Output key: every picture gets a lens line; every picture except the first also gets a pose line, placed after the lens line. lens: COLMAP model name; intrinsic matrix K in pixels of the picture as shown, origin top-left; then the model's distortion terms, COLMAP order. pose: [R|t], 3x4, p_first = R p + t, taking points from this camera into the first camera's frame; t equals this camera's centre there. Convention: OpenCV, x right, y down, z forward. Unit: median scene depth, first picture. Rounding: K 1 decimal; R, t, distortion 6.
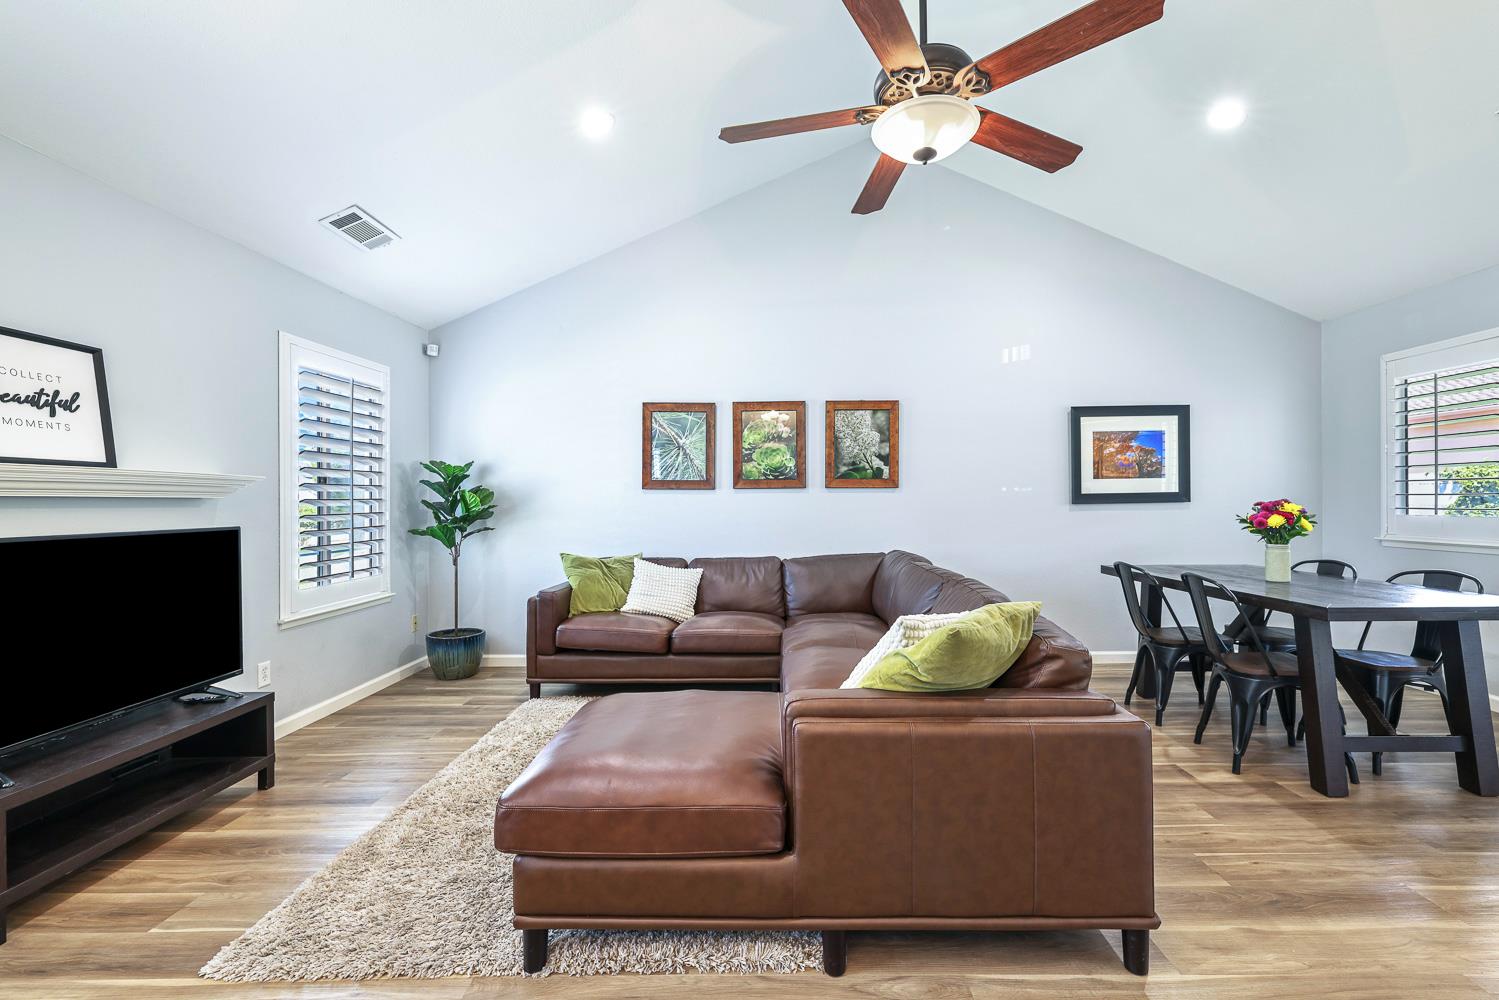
lens RADIAL K [[644.6, 0, 764.9], [0, 644.6, 498.0], [0, 0, 1]] dist [-0.002467, -0.000615]
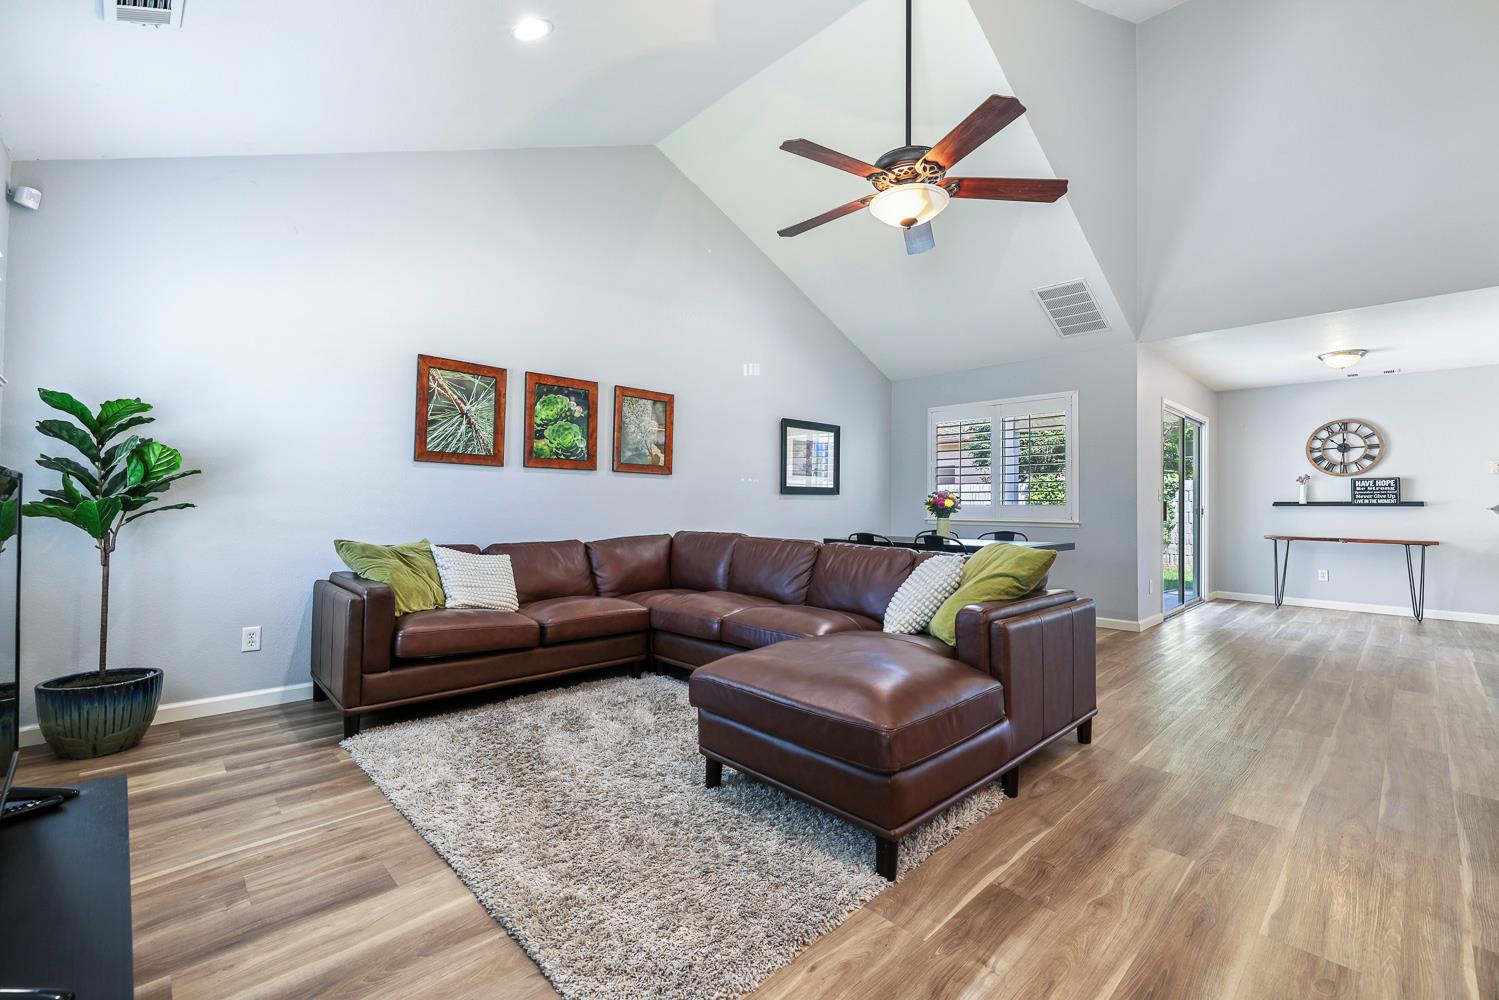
lens RADIAL K [[640.6, 0, 745.1], [0, 640.6, 498.6], [0, 0, 1]] dist [-0.000374, -0.000019]
pose [[0.711945, 0.023382, 0.701846, -0.477219], [-0.017989, 0.999725, -0.015059, 0.039574], [-0.702005, -0.001904, 0.712170, 0.147044]]
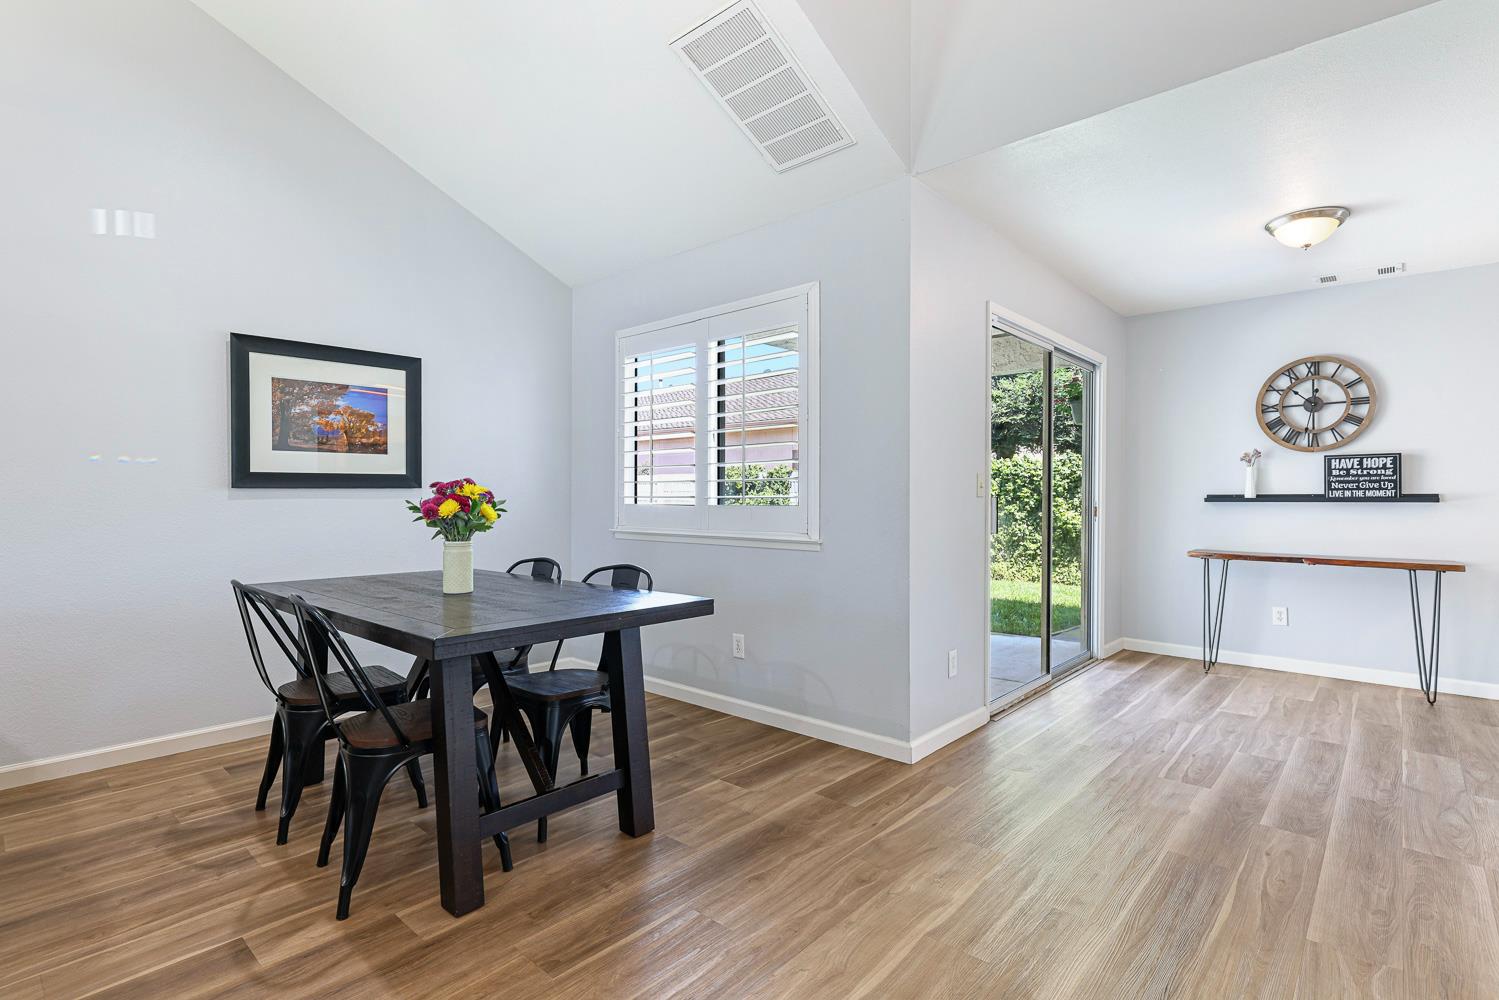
lens RADIAL K [[722.5, 0, 755.9], [0, 722.5, 504.1], [0, 0, 1]] dist [0.000319, 0.000001]
pose [[0.655712, 0.002917, 0.755005, 0.285330], [-0.011060, 0.999922, 0.005743, 0.015647], [-0.754930, -0.012117, 0.655694, 0.155492]]
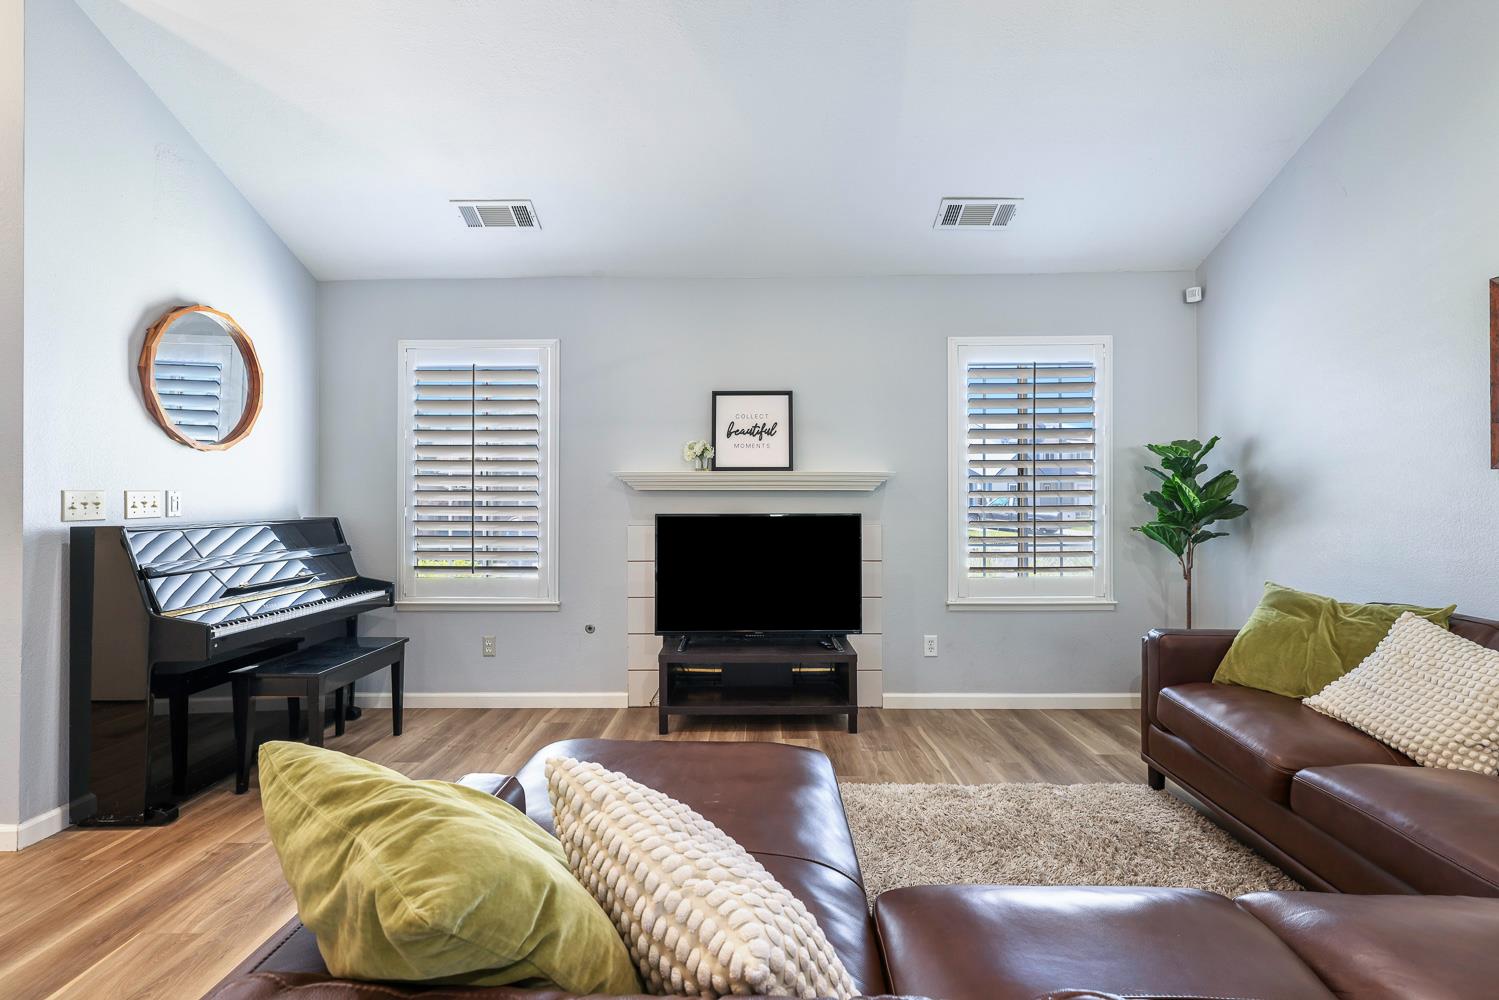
lens RADIAL K [[683.7, 0, 747.8], [0, 683.7, 492.6], [0, 0, 1]] dist [-0.001179, -0.000089]
pose [[0.000391, 0.001818, -0.999998, 0.305984], [0.005626, 0.999983, 0.001820, 0.000287], [0.999984, -0.005627, 0.000381, 0.494260]]
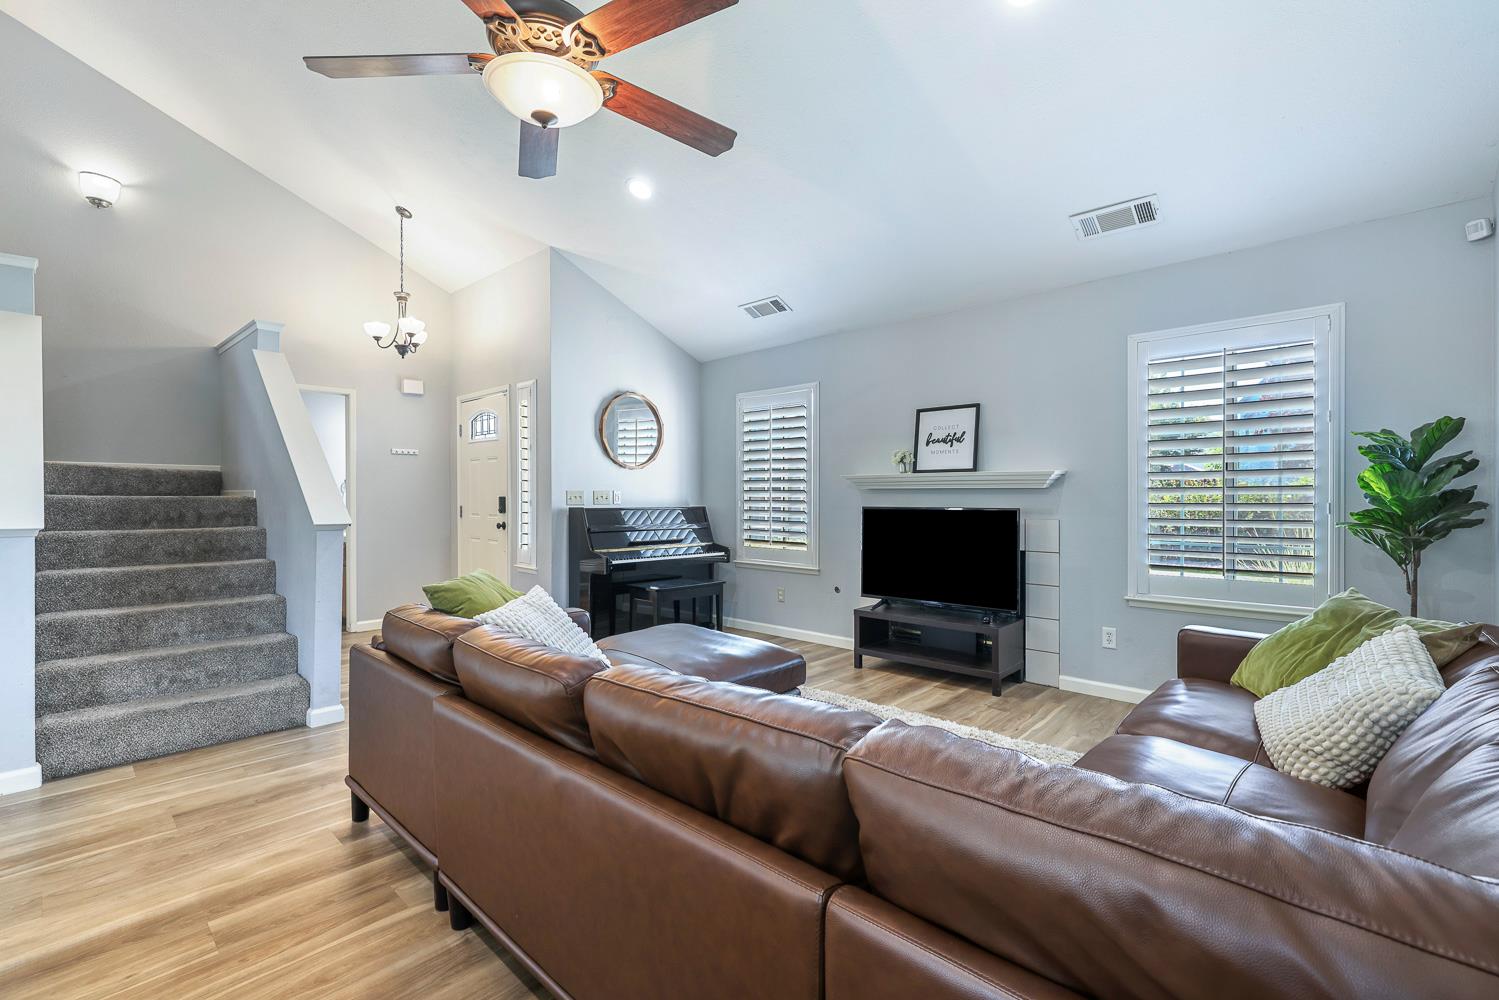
lens RADIAL K [[640.6, 0, 745.1], [0, 640.6, 498.6], [0, 0, 1]] dist [-0.000374, -0.000019]
pose [[-0.668108, 0.011686, -0.743973, 0.380355], [0.008640, 0.999931, 0.007947, 0.004420], [0.744014, -0.001119, -0.668163, 0.934043]]
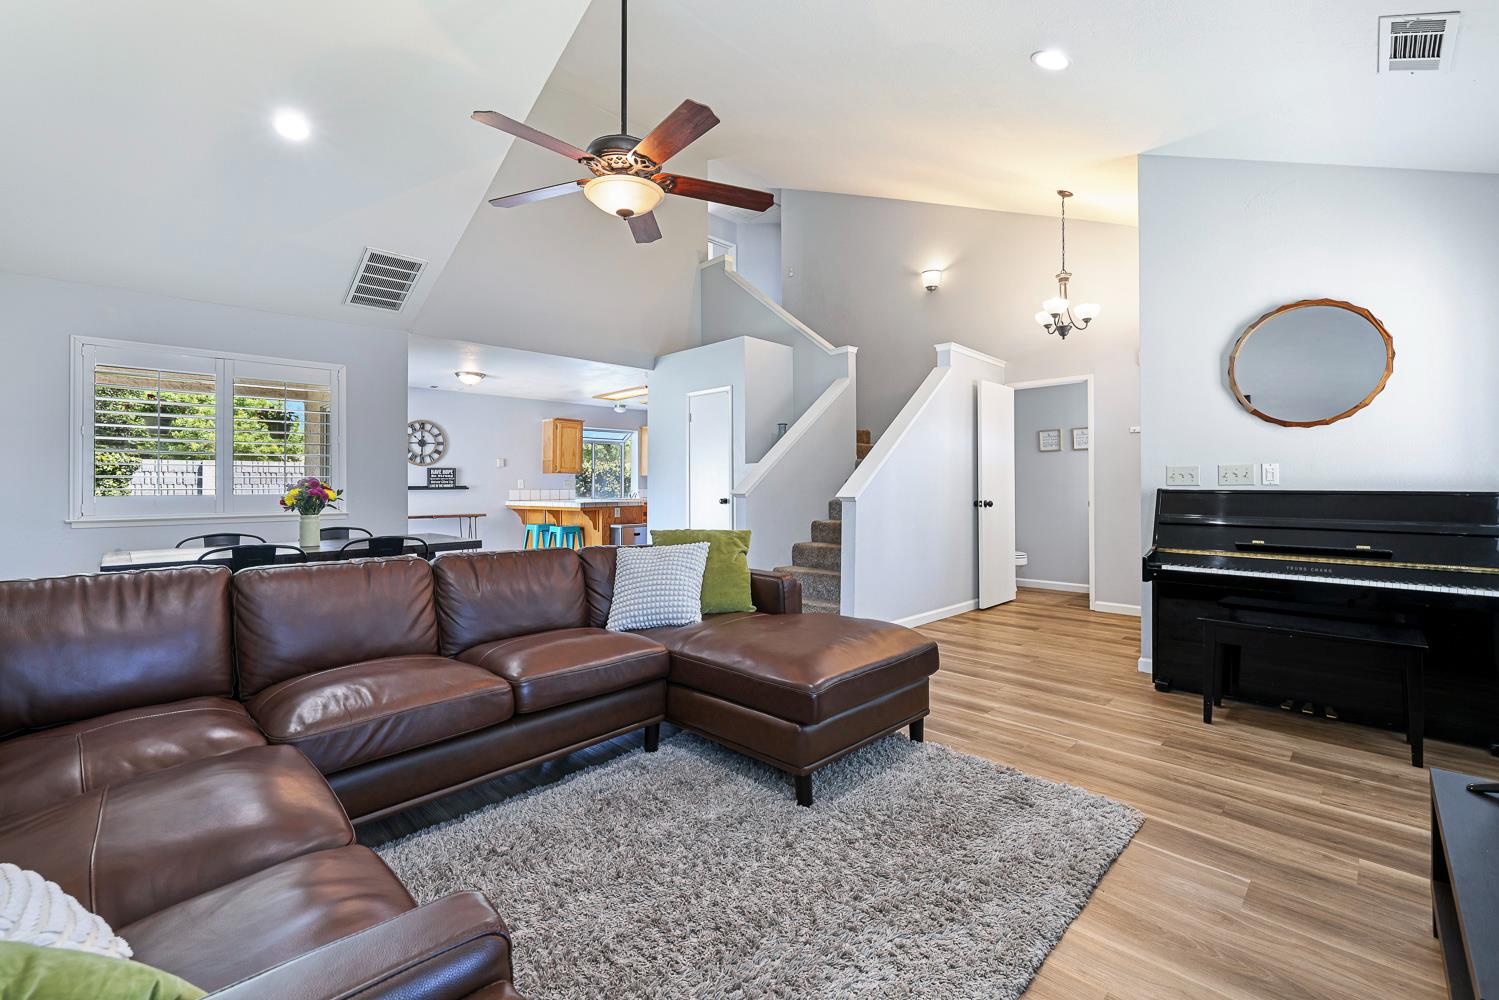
lens RADIAL K [[646.3, 0, 762.4], [0, 646.3, 479.8], [0, 0, 1]] dist [0.002076, 0.000227]
pose [[-0.730387, 0.019302, 0.682760, -0.447553], [0.008522, 0.999780, -0.019148, 0.025340], [-0.682980, -0.008167, -0.730391, 0.922064]]
